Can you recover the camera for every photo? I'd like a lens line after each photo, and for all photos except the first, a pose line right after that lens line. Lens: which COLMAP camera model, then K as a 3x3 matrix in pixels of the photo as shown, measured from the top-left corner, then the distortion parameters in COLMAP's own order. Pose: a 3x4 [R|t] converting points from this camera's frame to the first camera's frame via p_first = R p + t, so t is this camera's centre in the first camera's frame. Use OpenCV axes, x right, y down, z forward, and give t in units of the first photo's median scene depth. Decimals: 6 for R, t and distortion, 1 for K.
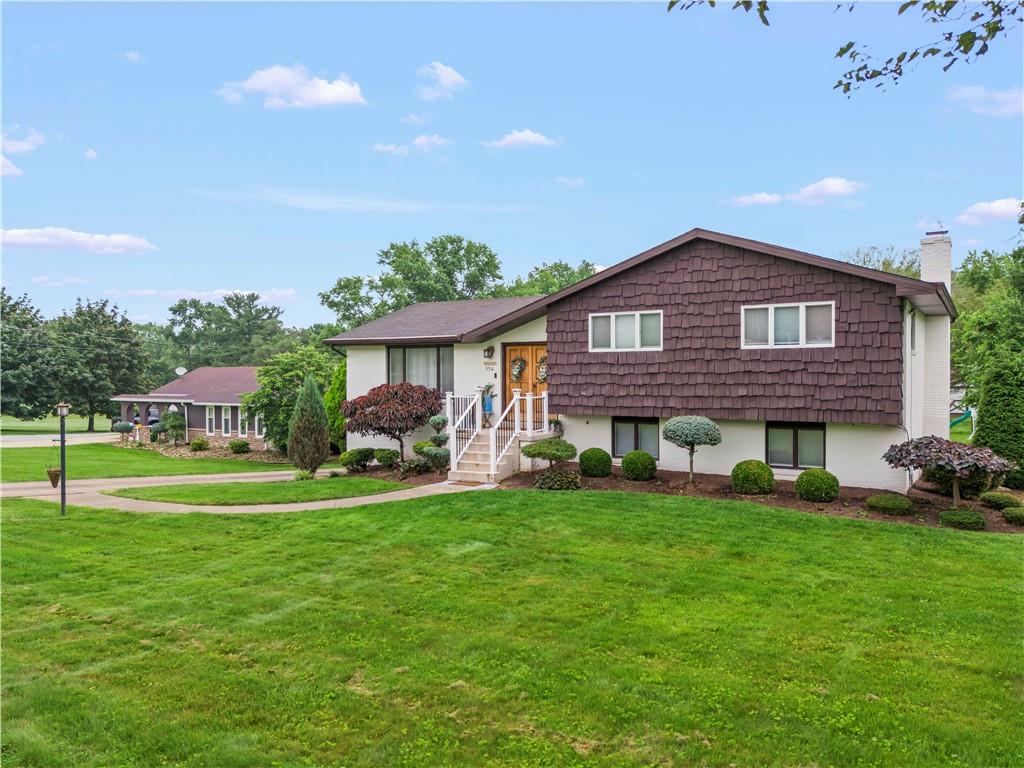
lens RADIAL K [[725.9, 0, 512.0], [0, 725.9, 384.0], [0, 0, 1]] dist [0.001325, 0.001364]
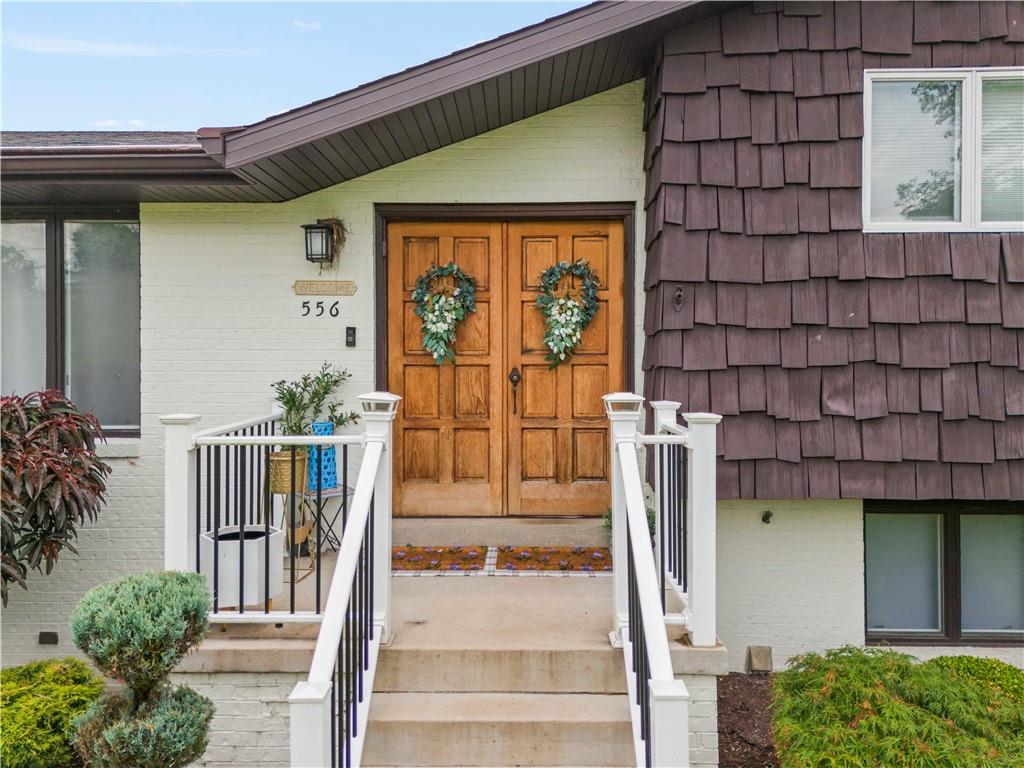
lens RADIAL K [[725.9, 0, 512.0], [0, 725.9, 384.0], [0, 0, 1]] dist [0.001325, 0.001364]
pose [[0.860220, -0.004251, 0.509906, -0.110343], [0.004012, 0.999991, 0.001568, 0.004467], [-0.509908, 0.000697, 0.860229, 0.833841]]
